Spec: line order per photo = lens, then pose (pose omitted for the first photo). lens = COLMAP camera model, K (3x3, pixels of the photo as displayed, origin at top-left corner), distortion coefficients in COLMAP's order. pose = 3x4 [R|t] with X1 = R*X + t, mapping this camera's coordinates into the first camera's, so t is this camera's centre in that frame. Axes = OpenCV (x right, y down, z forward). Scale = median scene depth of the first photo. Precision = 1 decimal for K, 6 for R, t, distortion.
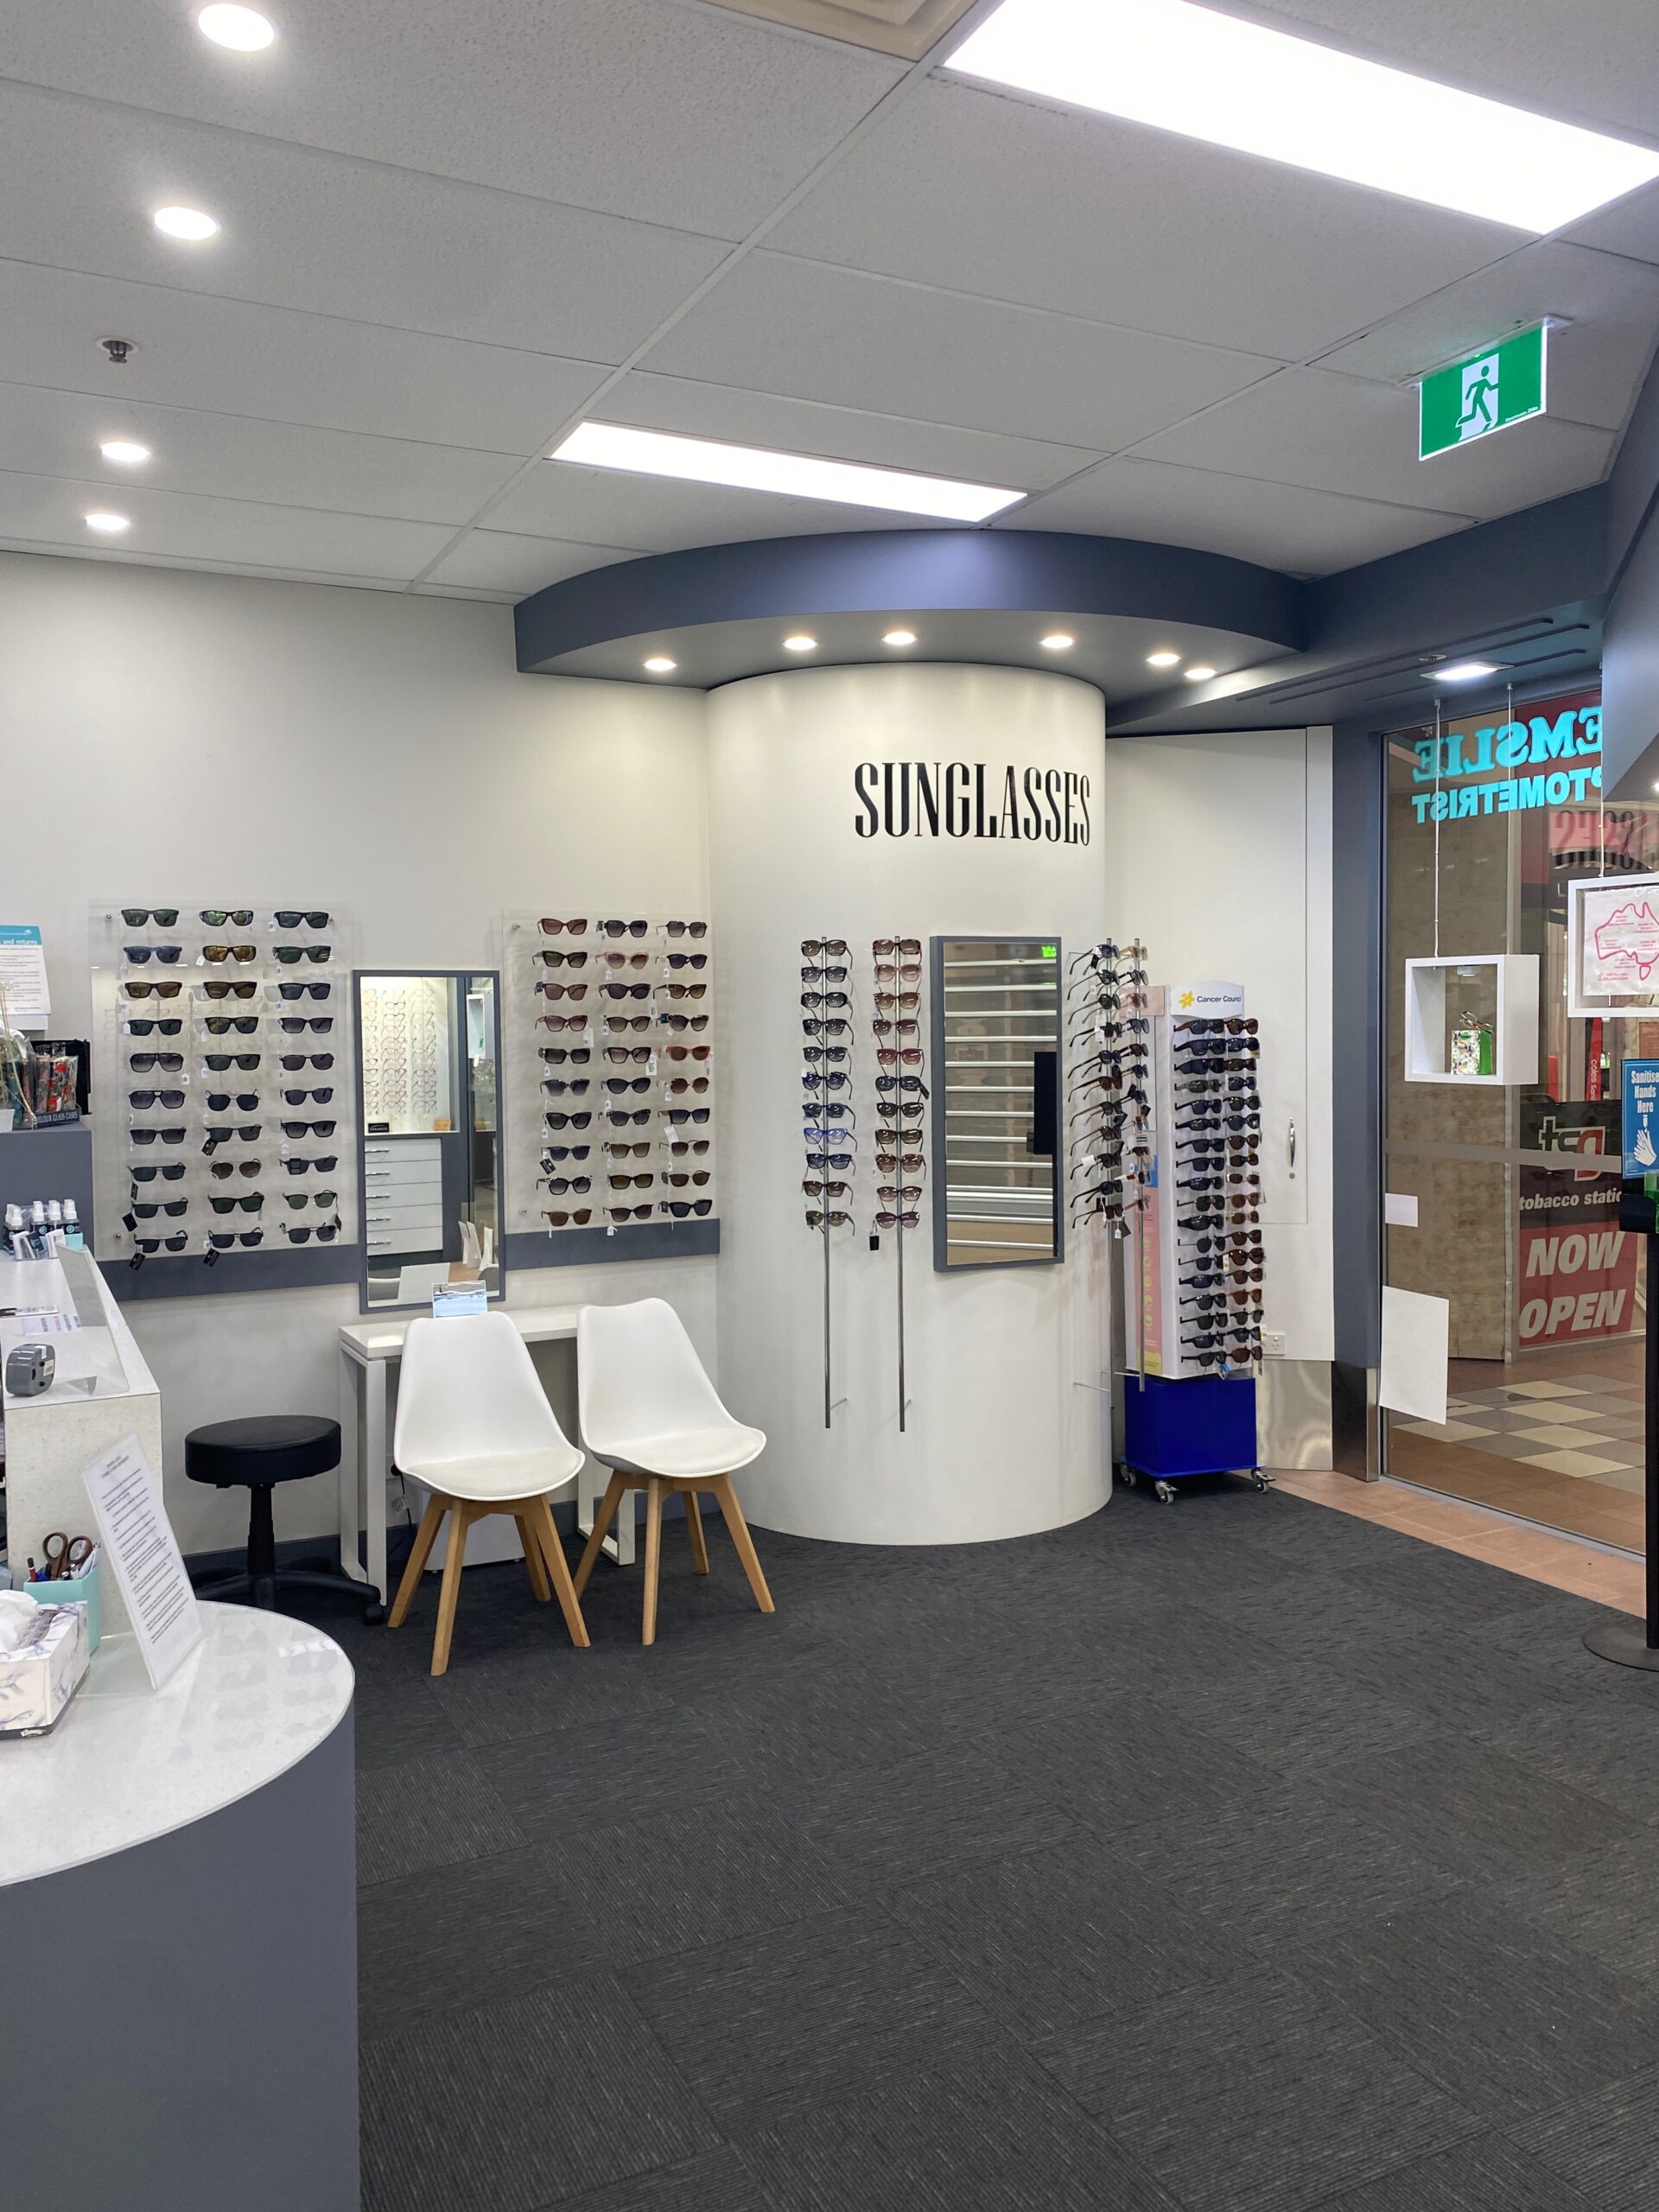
lens RADIAL K [[1701.4, 0, 846.6], [0, 1701.4, 1106.6], [0, 0, 1]] dist [0.041536, -0.043935]
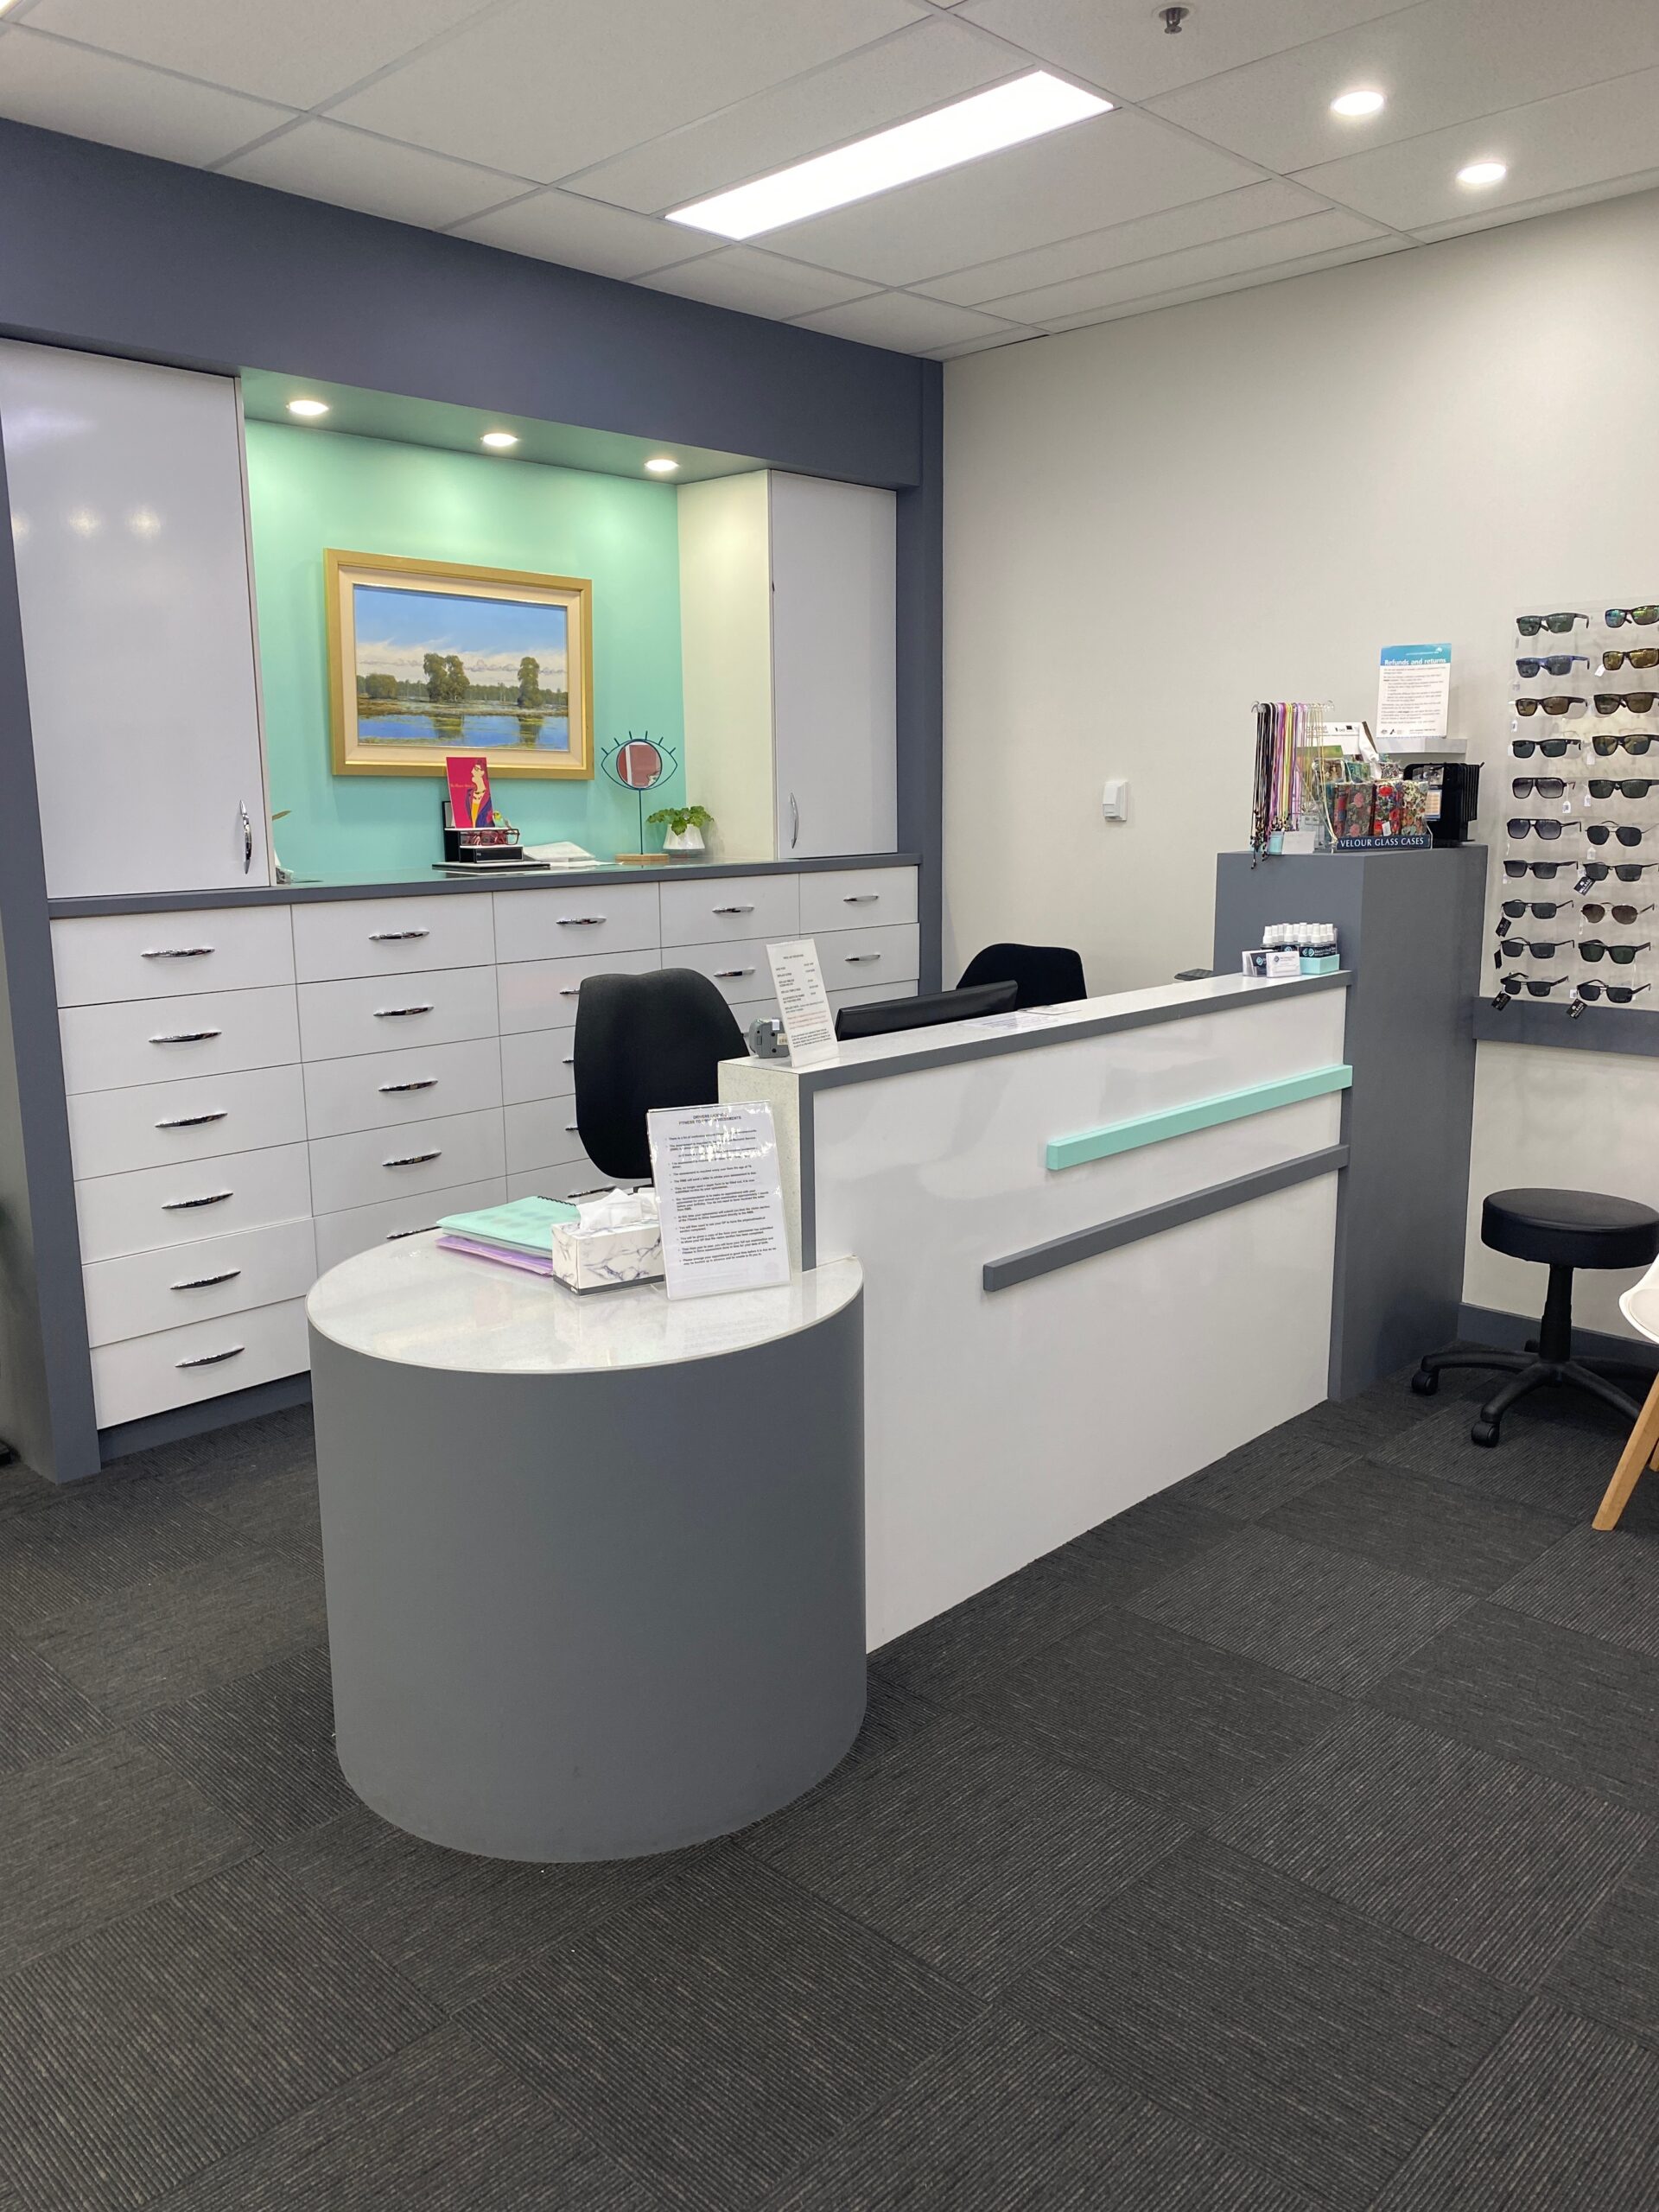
lens RADIAL K [[1701.4, 0, 845.9], [0, 1701.4, 1093.4], [0, 0, 1]] dist [0.041536, -0.043935]
pose [[0.332132, 0.177331, -0.926414, 0.349500], [-0.039239, 0.983916, 0.174270, -0.010019], [0.942416, -0.021529, 0.333748, 0.343611]]
